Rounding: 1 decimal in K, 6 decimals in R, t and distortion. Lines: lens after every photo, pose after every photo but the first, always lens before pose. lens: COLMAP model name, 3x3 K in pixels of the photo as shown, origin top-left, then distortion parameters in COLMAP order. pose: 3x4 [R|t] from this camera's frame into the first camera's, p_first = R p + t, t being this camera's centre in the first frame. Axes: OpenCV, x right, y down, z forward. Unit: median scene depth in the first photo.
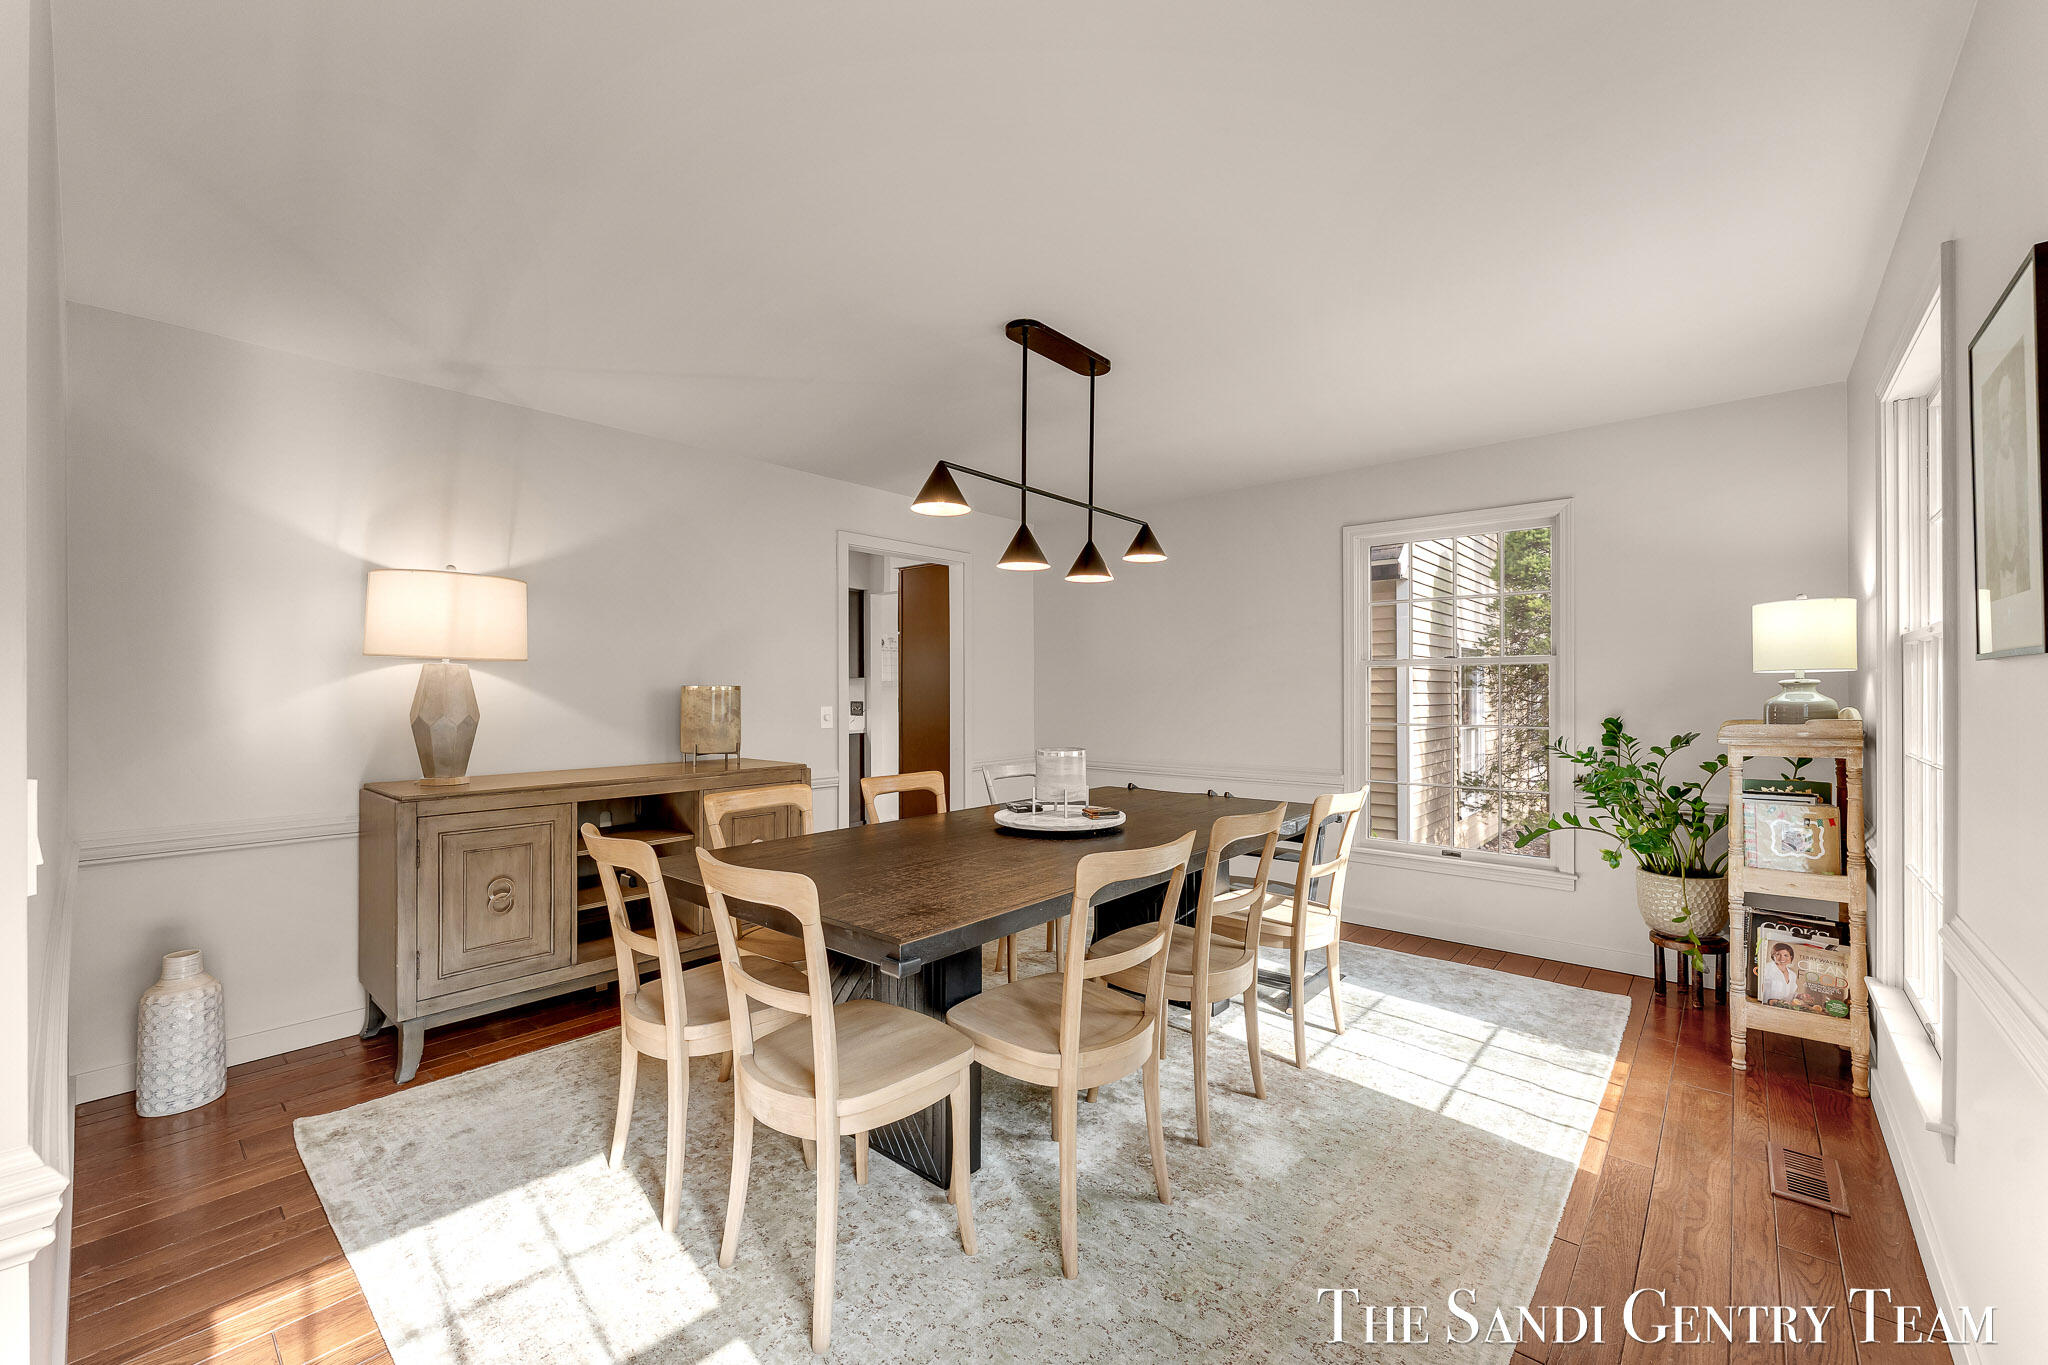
lens RADIAL K [[828.7, 0, 1024.5], [0, 828.7, 696.1], [0, 0, 1]] dist [0.000226, 0.000037]
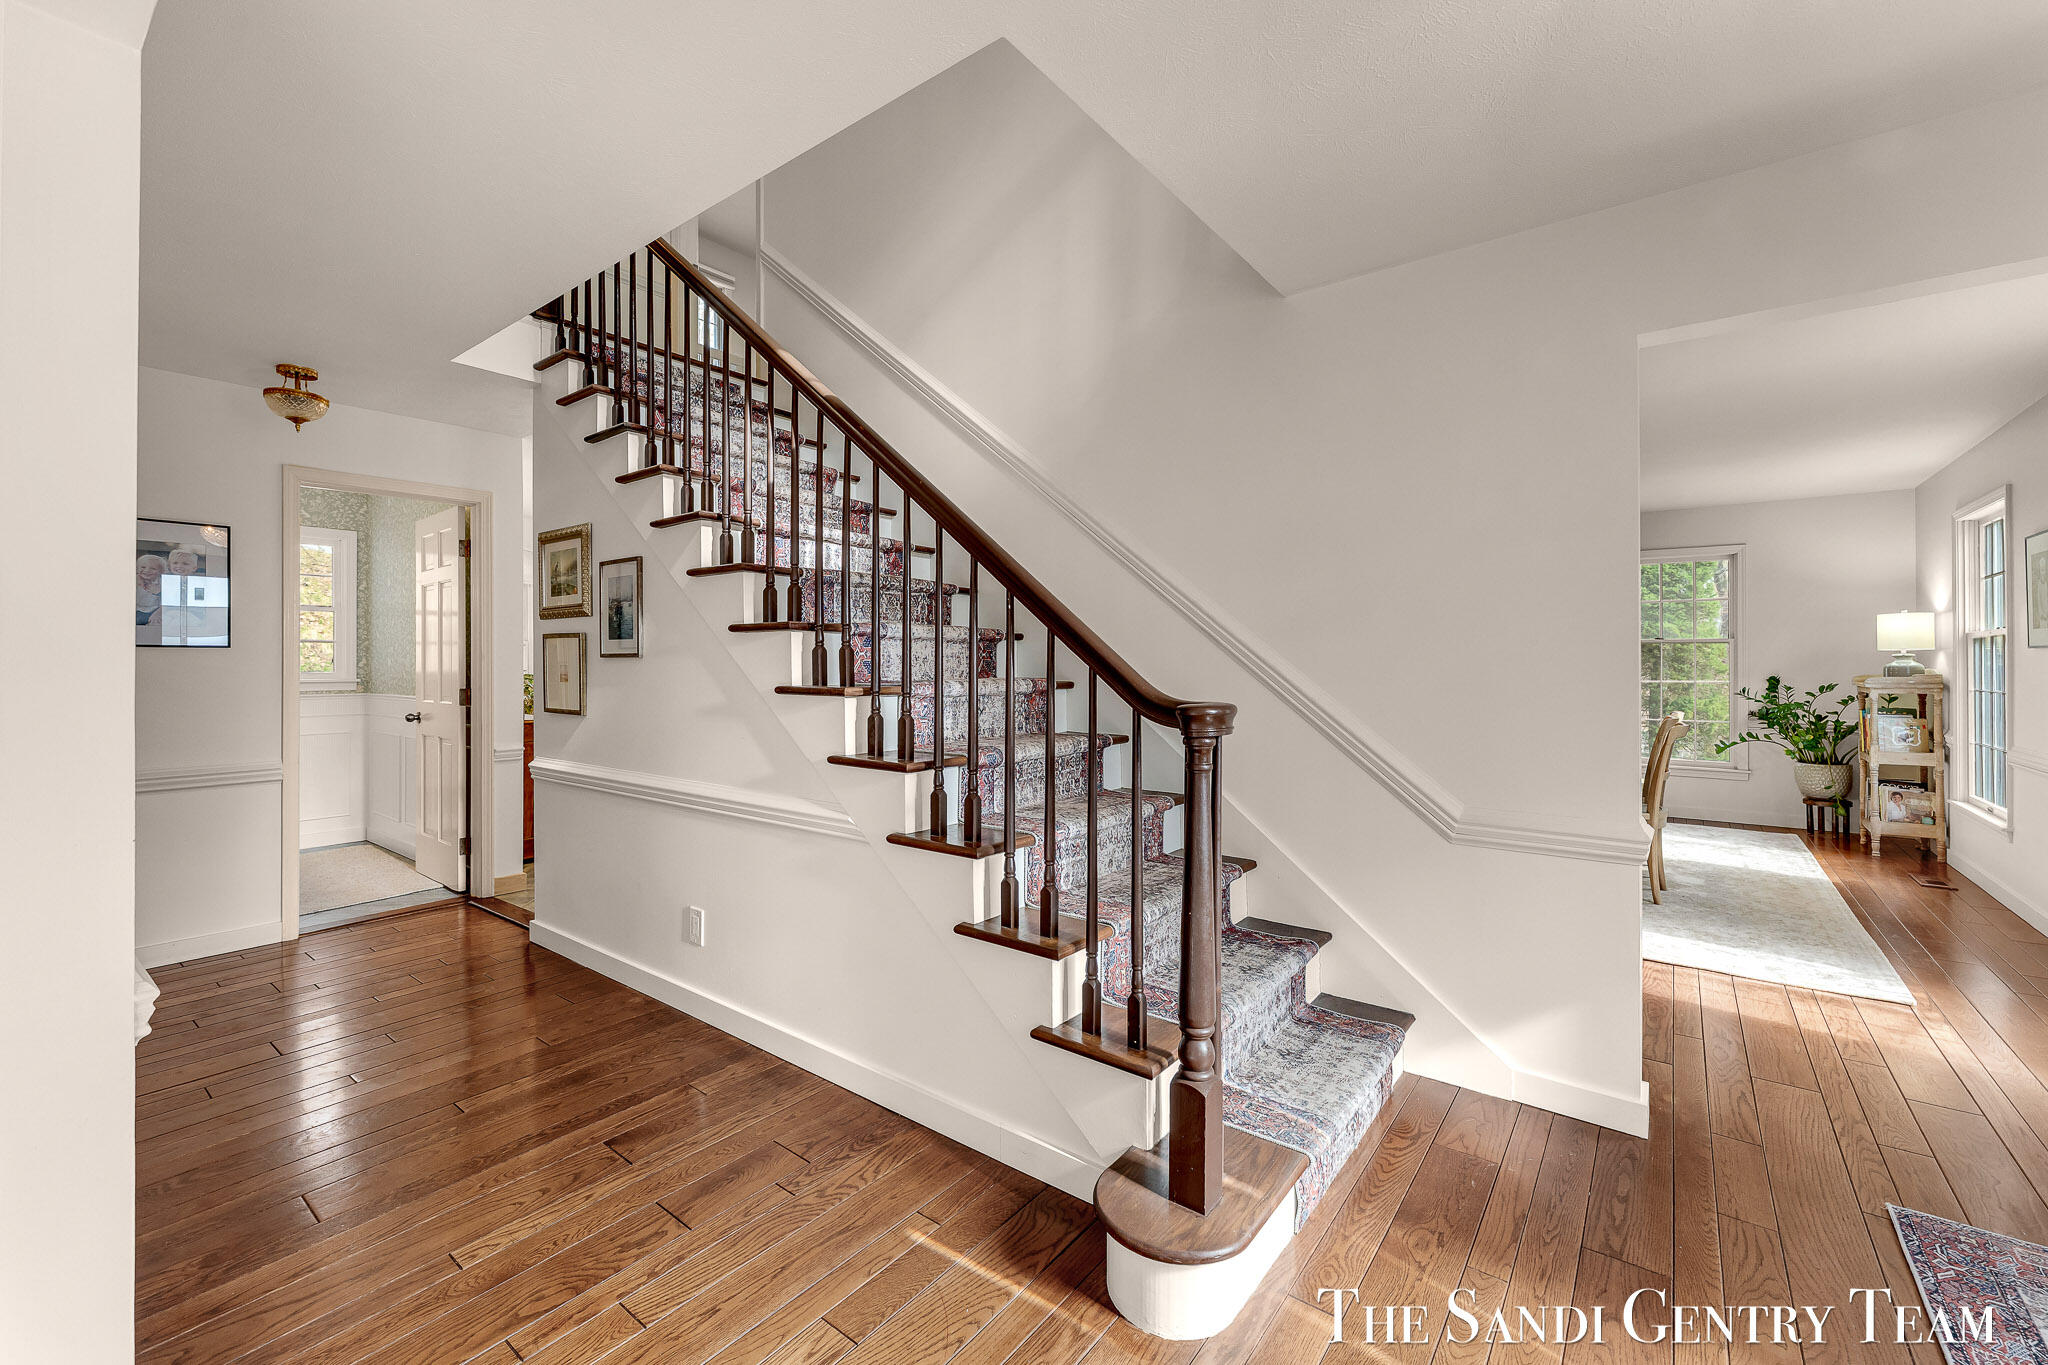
lens RADIAL K [[828.7, 0, 1024.5], [0, 828.7, 662.2], [0, 0, 1]] dist [0.000226, 0.000037]
pose [[0.998607, -0.003935, 0.052619, -1.184170], [0.004420, 0.999949, -0.009107, 0.007472], [-0.052581, 0.009327, 0.998573, -0.802681]]
